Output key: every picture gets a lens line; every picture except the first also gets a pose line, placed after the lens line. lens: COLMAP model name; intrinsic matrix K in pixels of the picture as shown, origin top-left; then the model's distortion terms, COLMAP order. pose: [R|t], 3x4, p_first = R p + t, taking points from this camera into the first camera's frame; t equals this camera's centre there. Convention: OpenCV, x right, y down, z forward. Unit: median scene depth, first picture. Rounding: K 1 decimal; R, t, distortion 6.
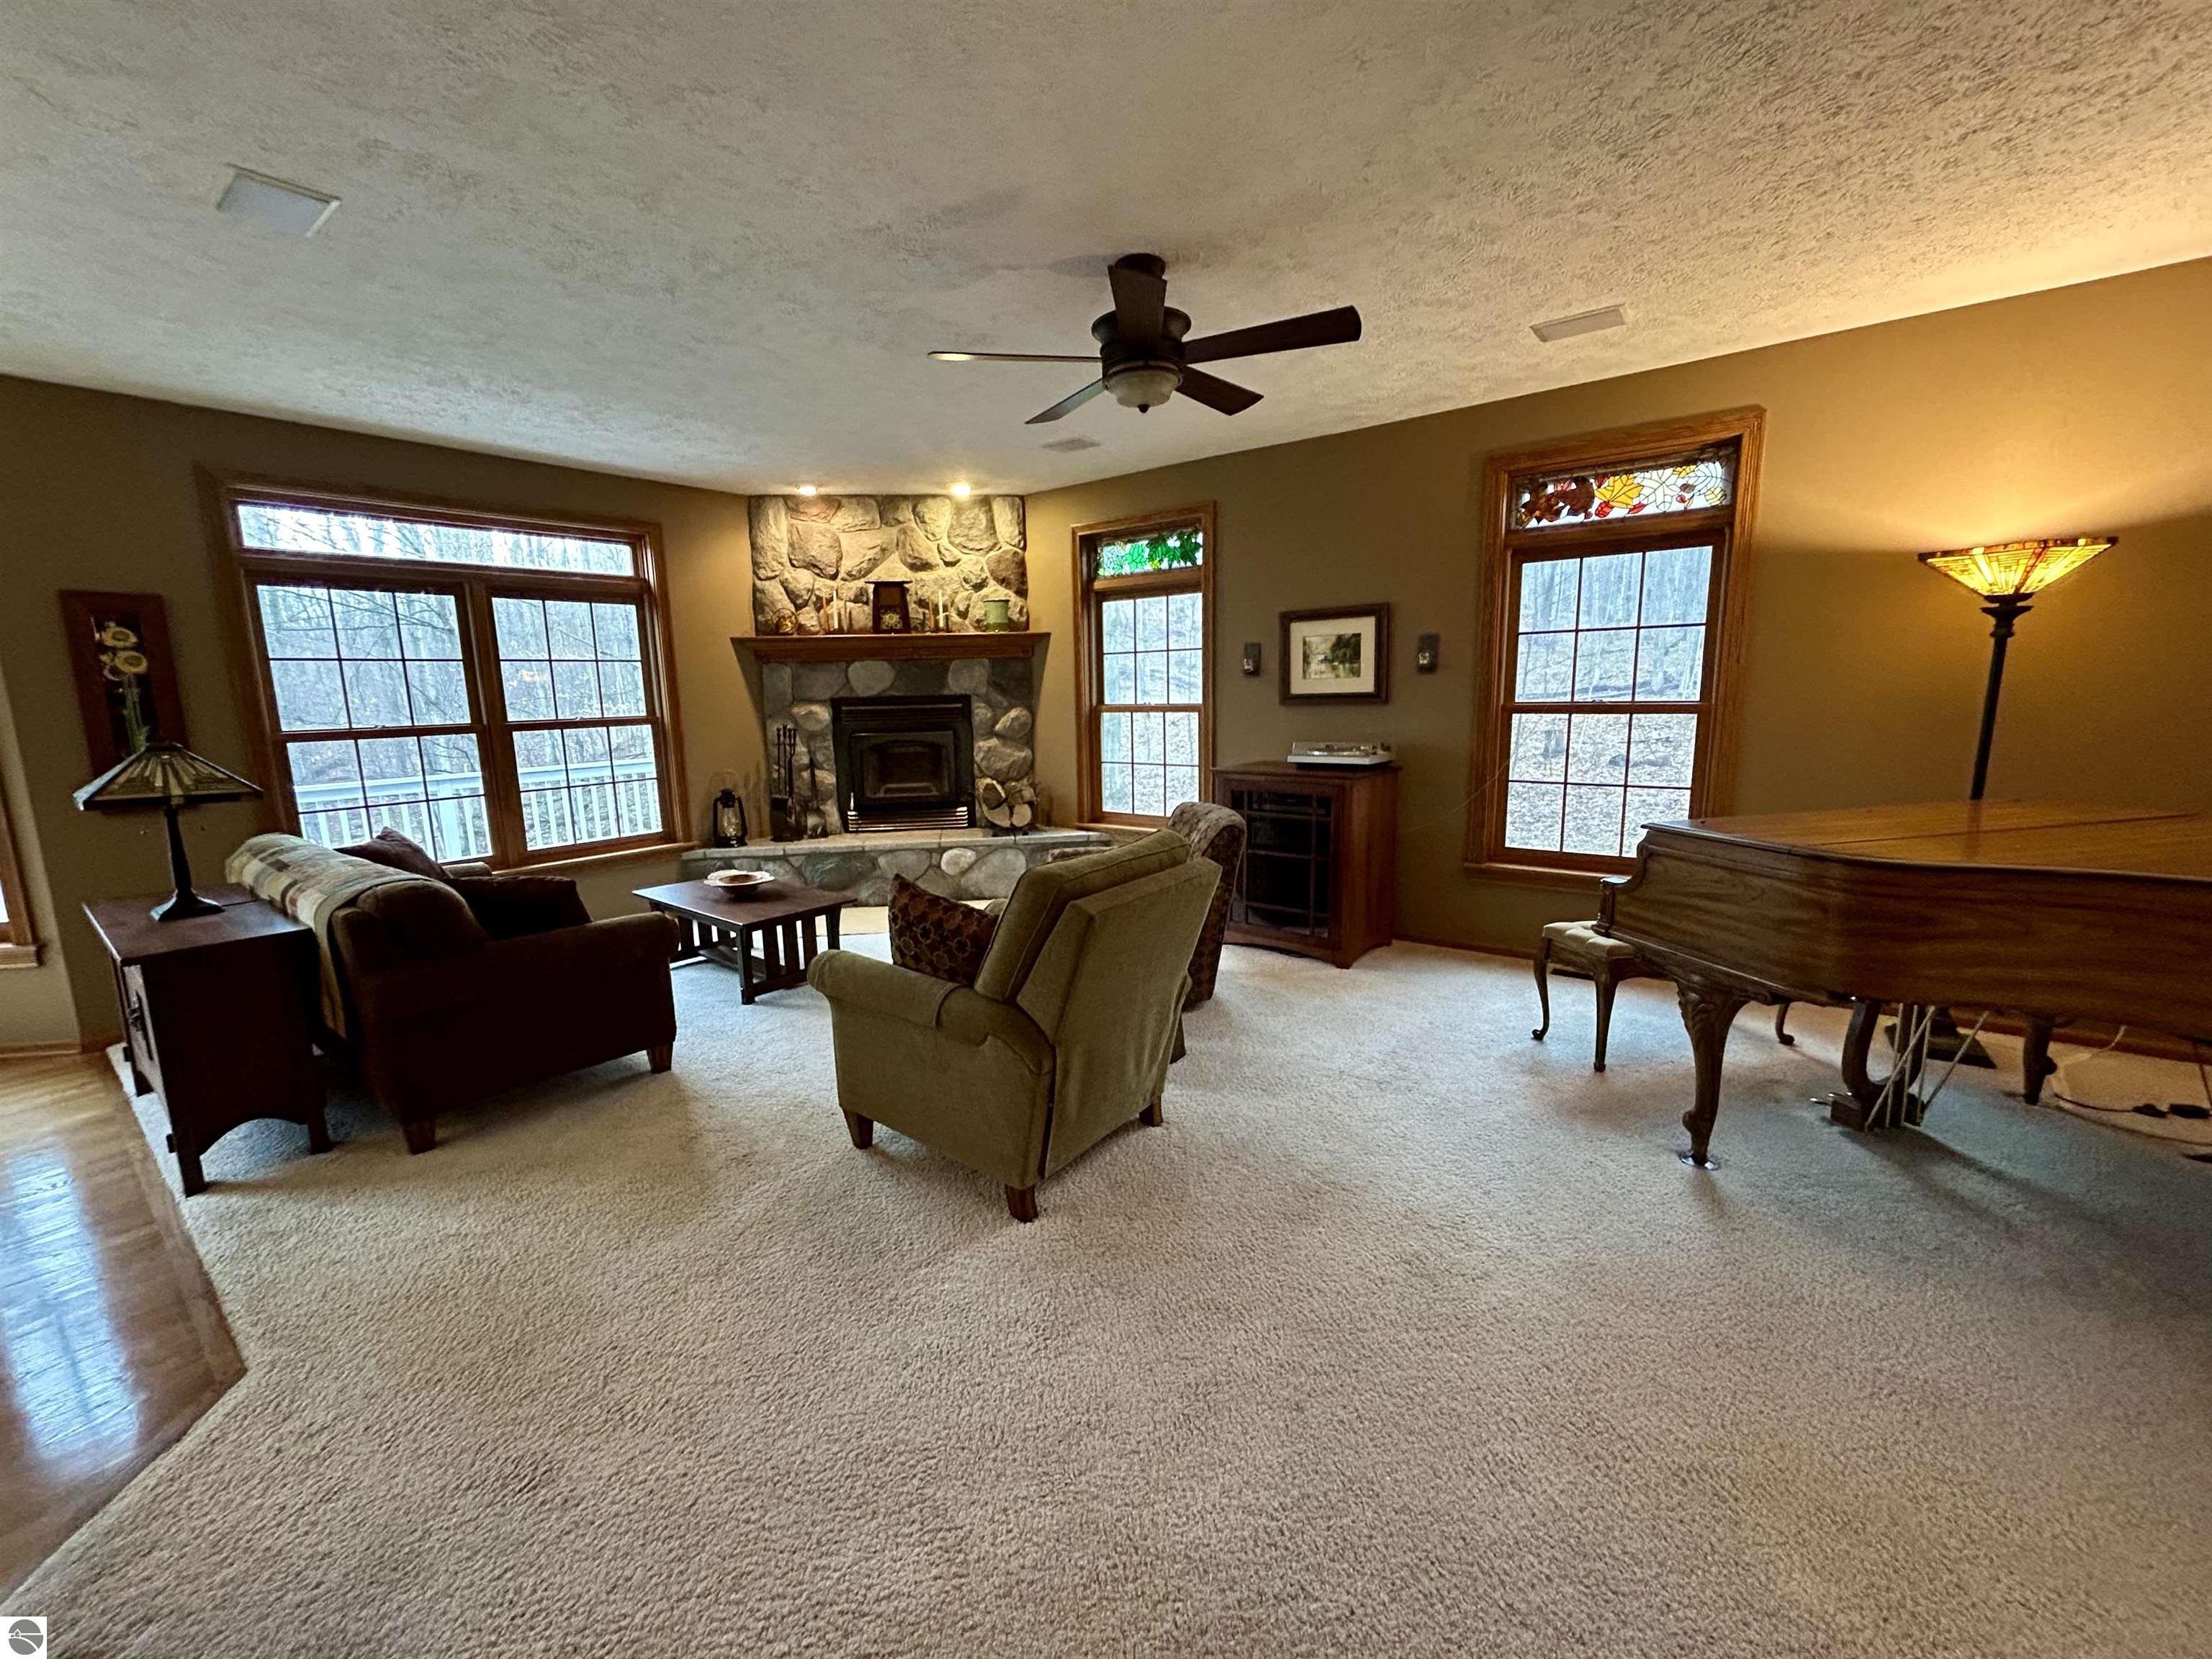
lens RADIAL K [[901.0, 0, 1102.0], [0, 901.0, 834.8], [0, 0, 1]] dist [0.020286, -0.000280]
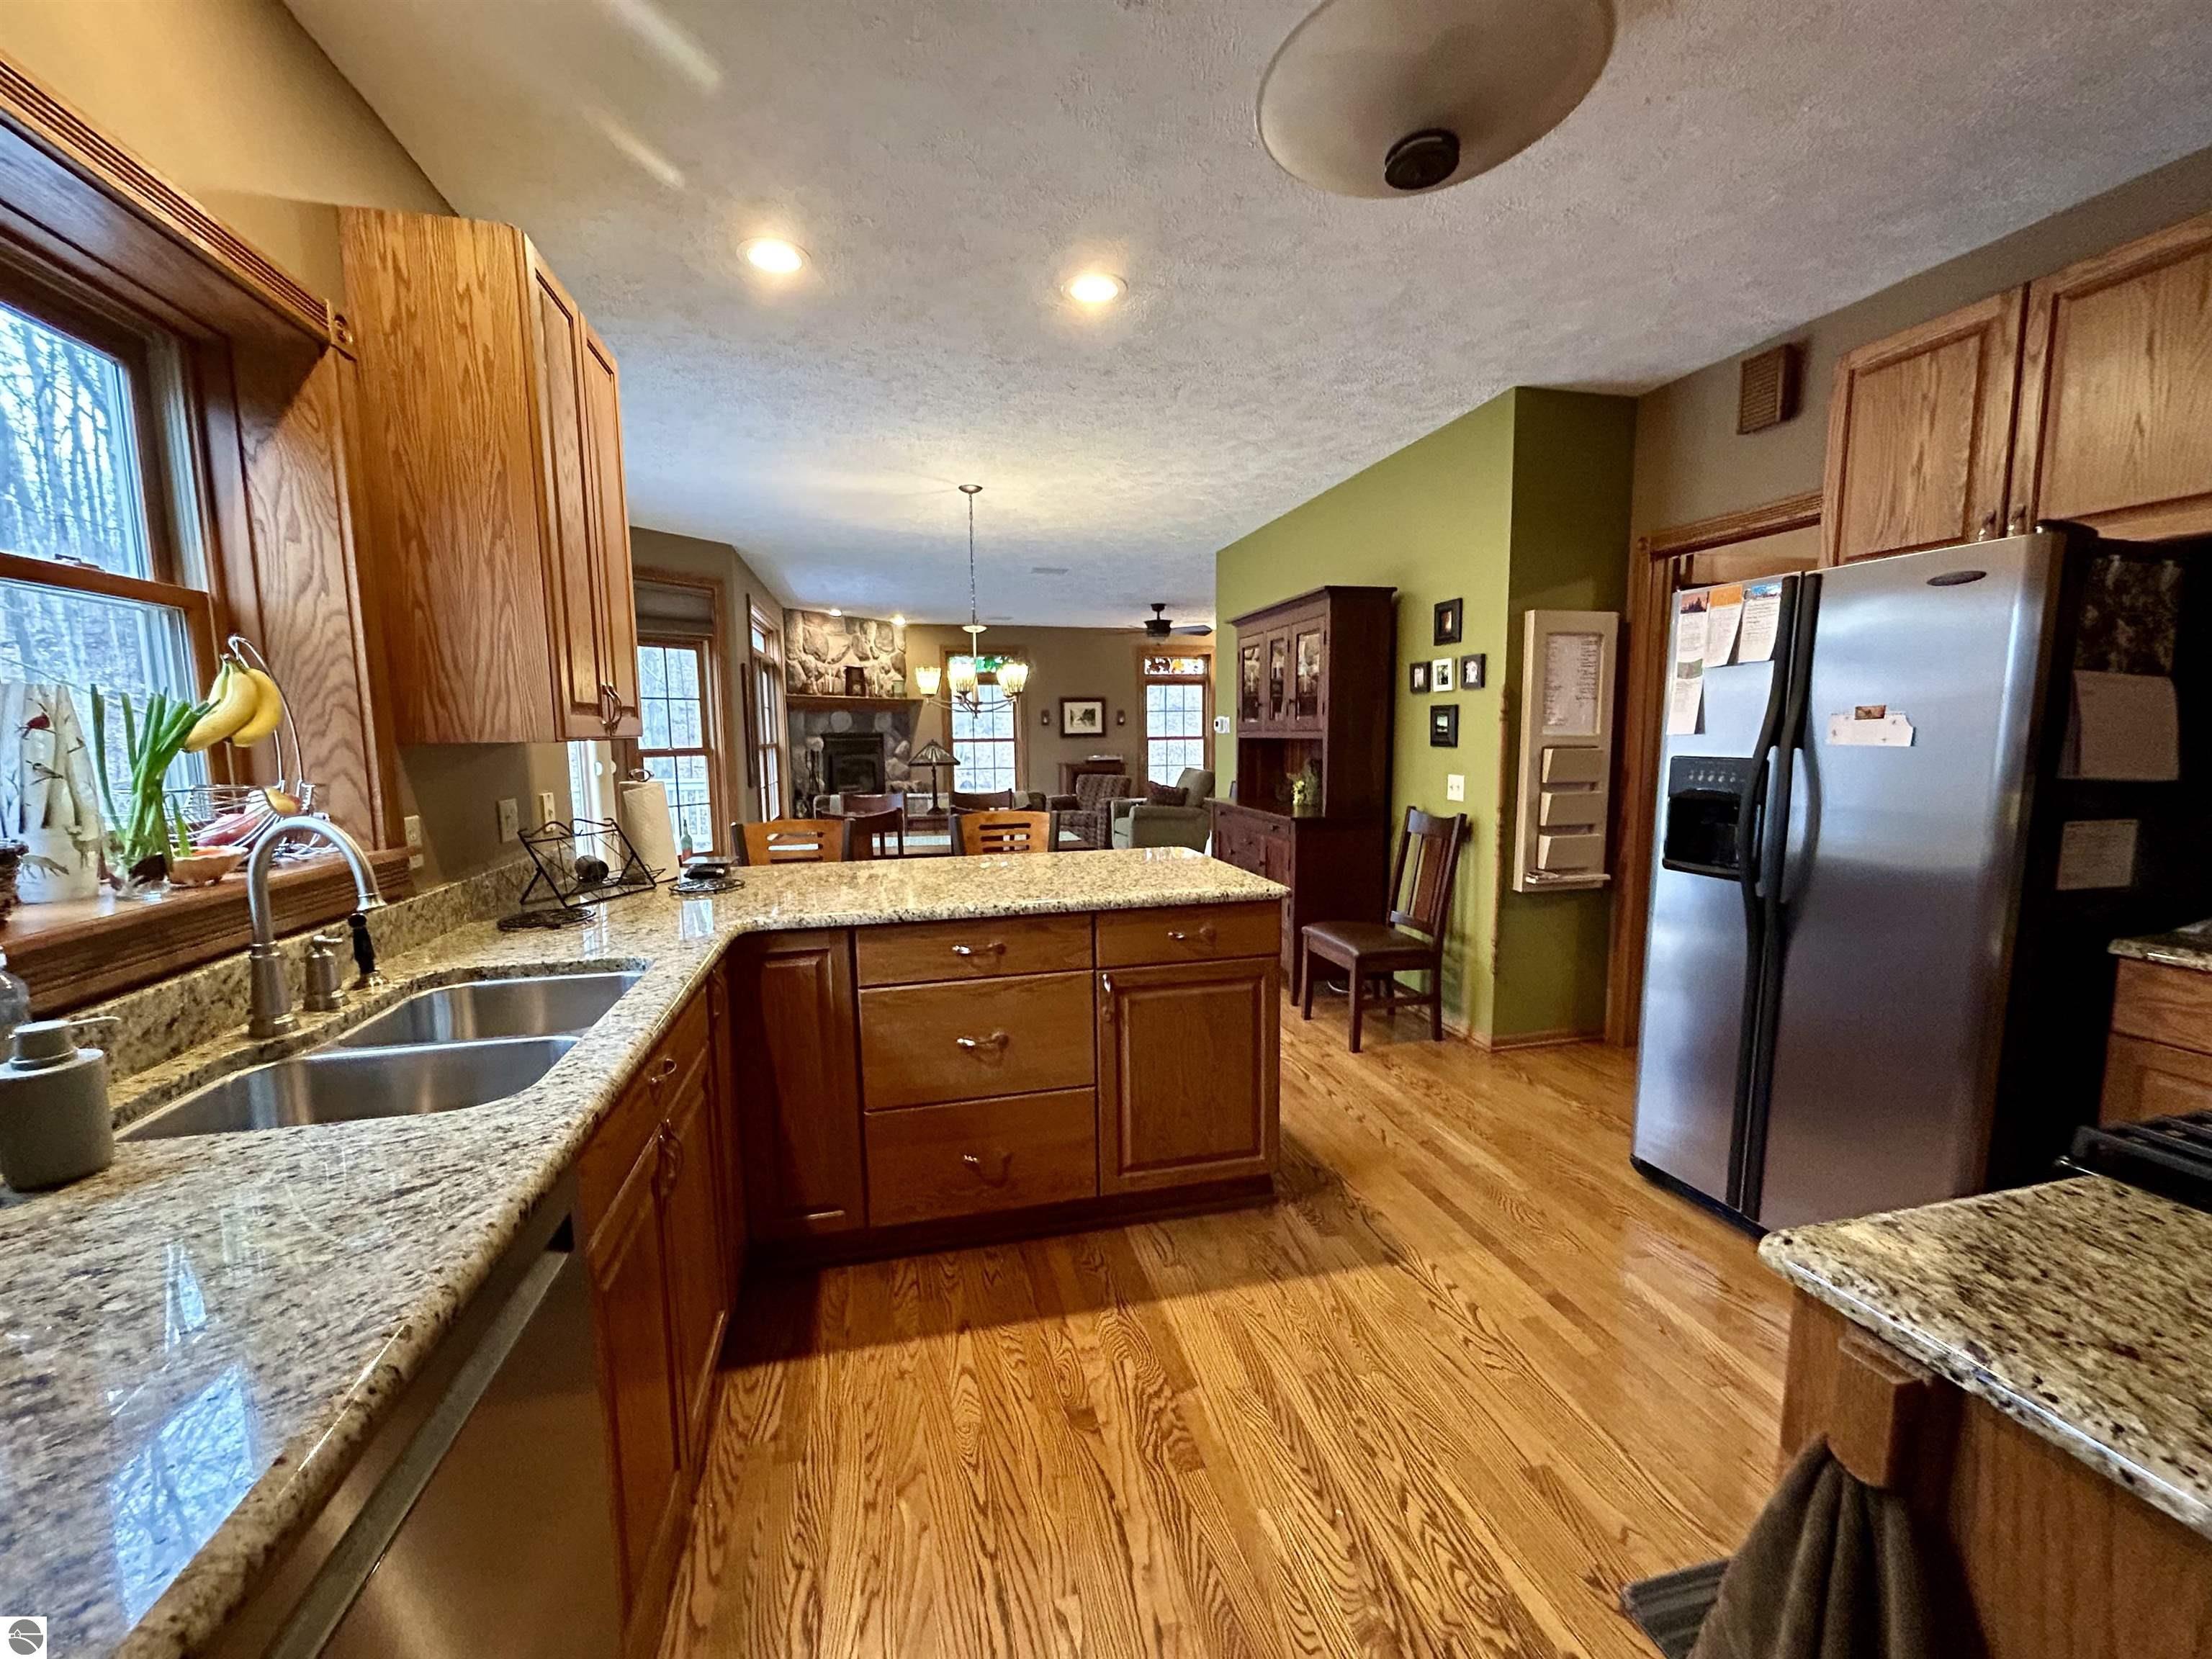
lens RADIAL K [[901.0, 0, 1103.4], [0, 901.0, 830.6], [0, 0, 1]] dist [0.020286, -0.000280]
pose [[0.627160, -0.073298, 0.775434, -1.694663], [0.121747, 0.992550, -0.004647, 0.122194], [-0.769316, 0.097321, 0.631412, -0.538470]]
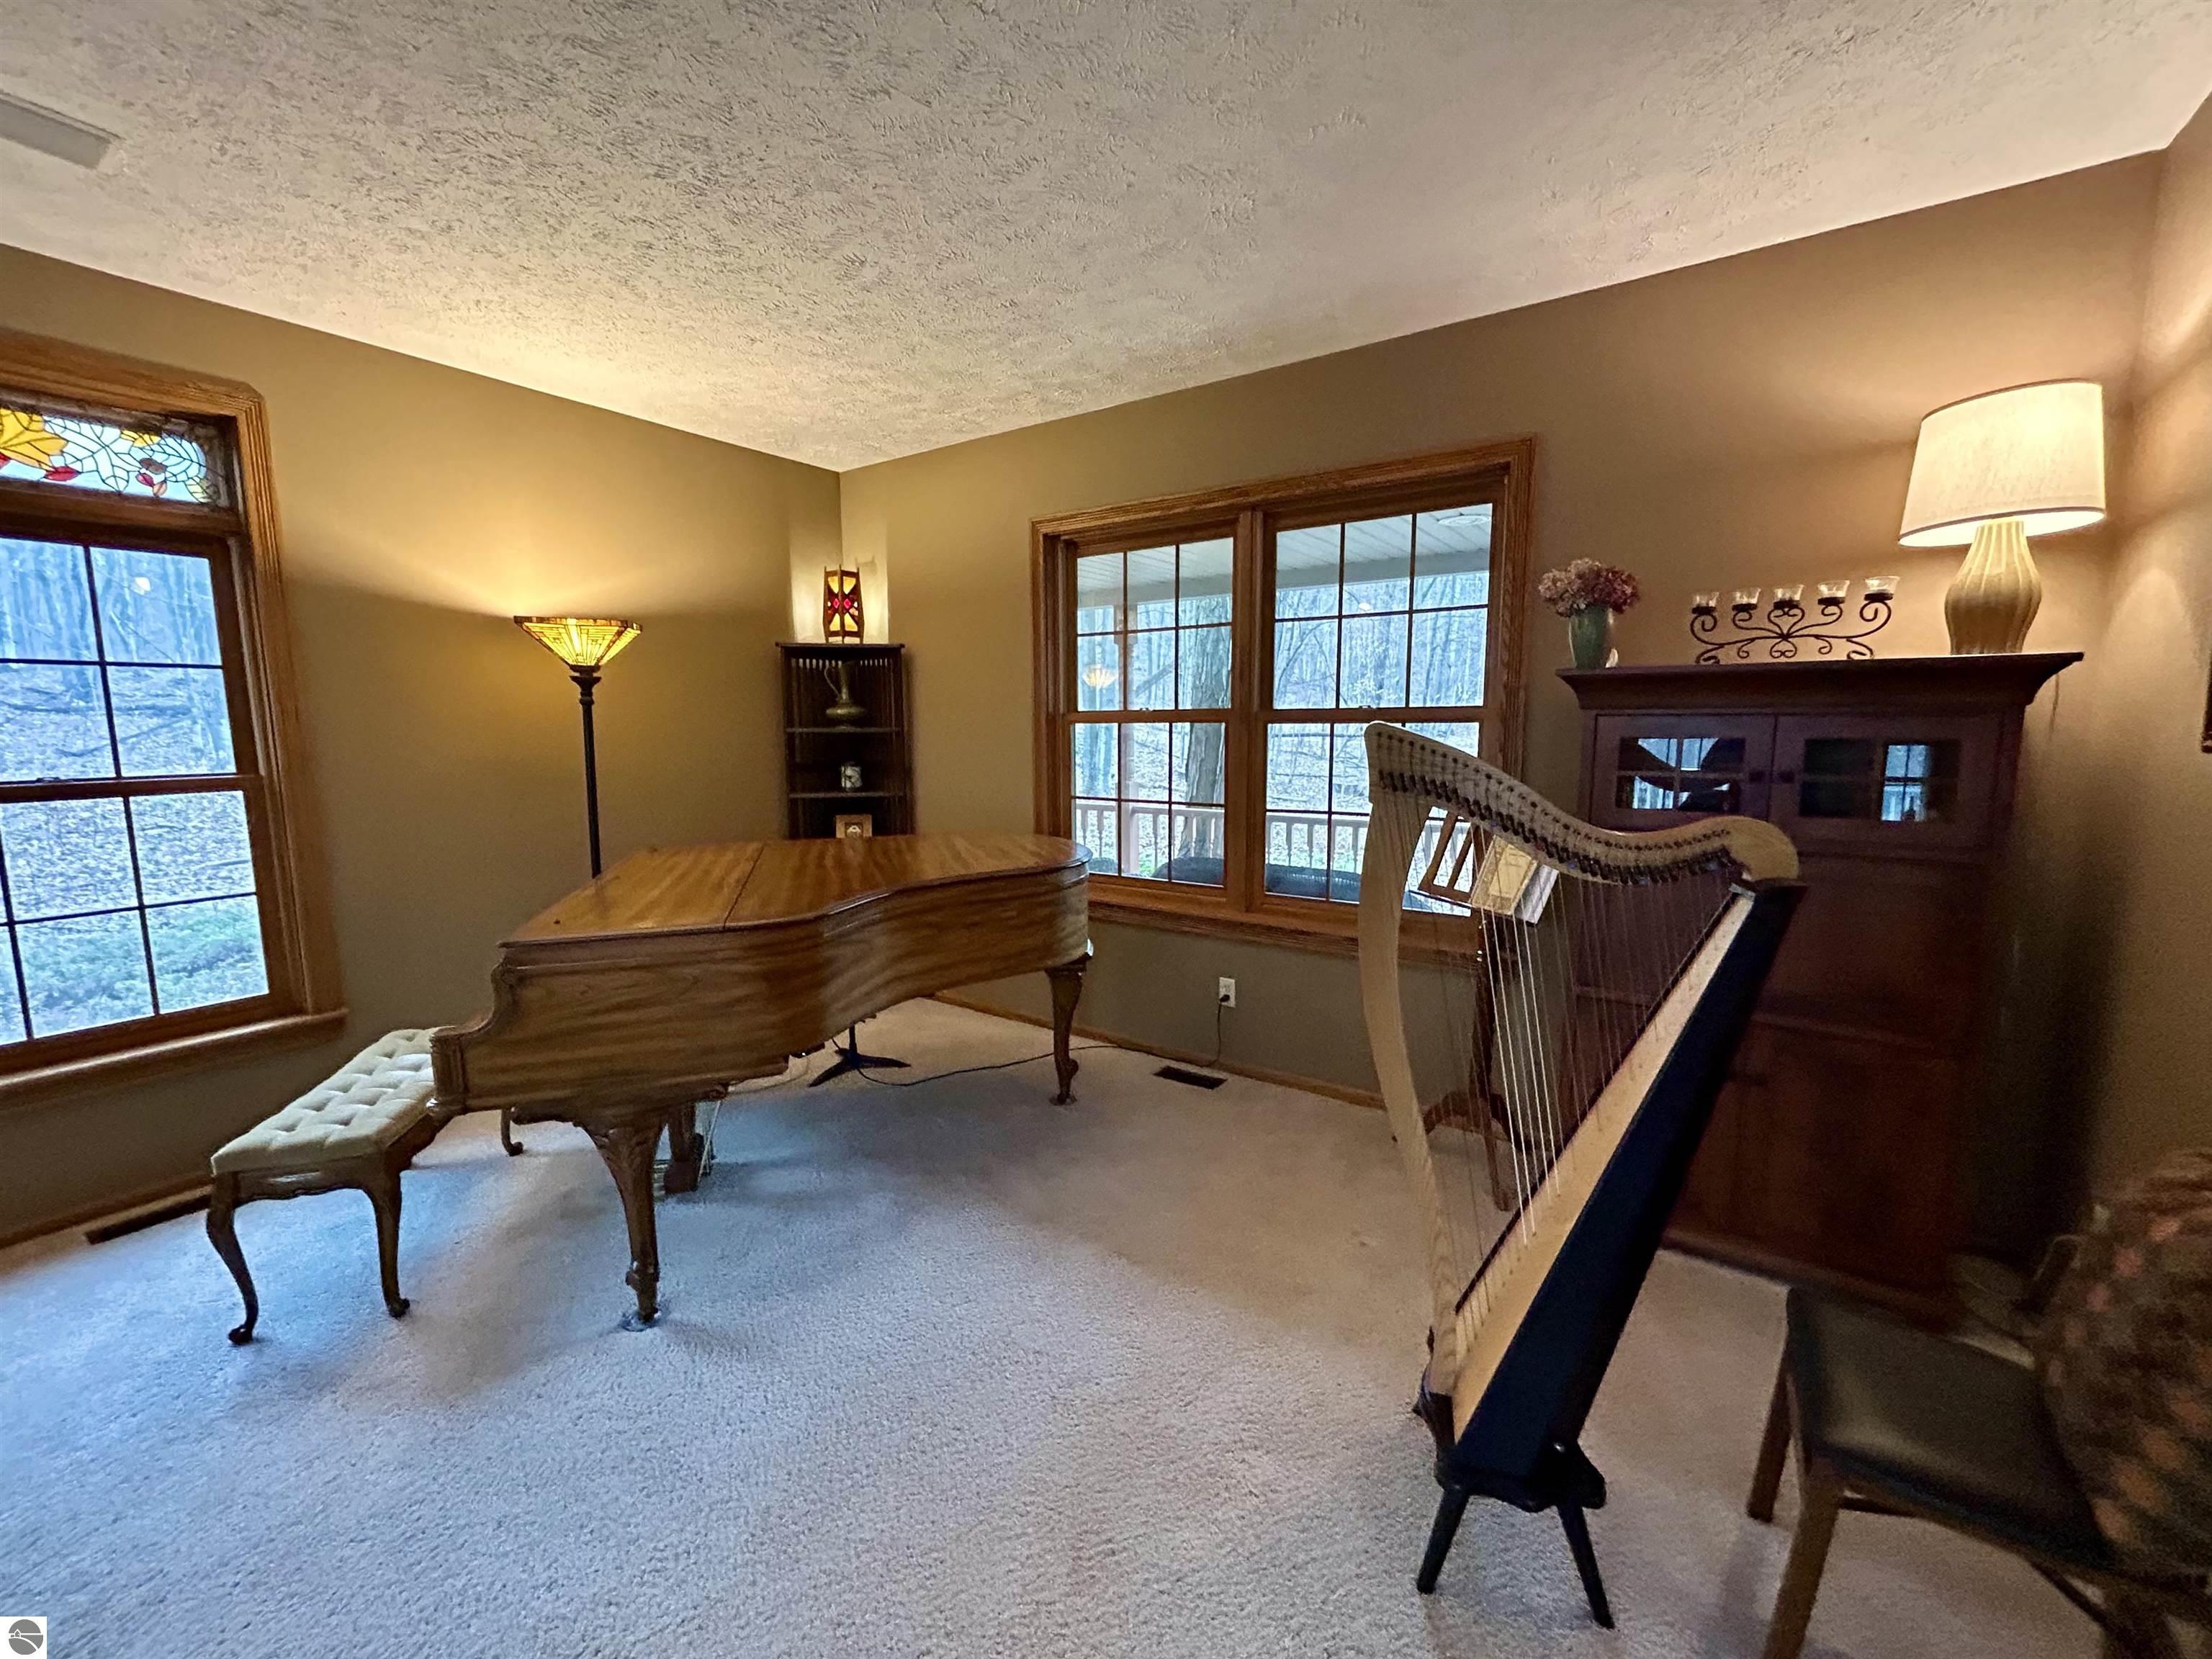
lens RADIAL K [[901.0, 0, 1102.4], [0, 901.0, 831.0], [0, 0, 1]] dist [0.020286, -0.000280]
pose [[-0.012142, -0.108121, 0.994064, -0.073517], [0.172432, 0.979017, 0.108590, -0.056828], [-0.984947, 0.172727, 0.006756, 0.297978]]
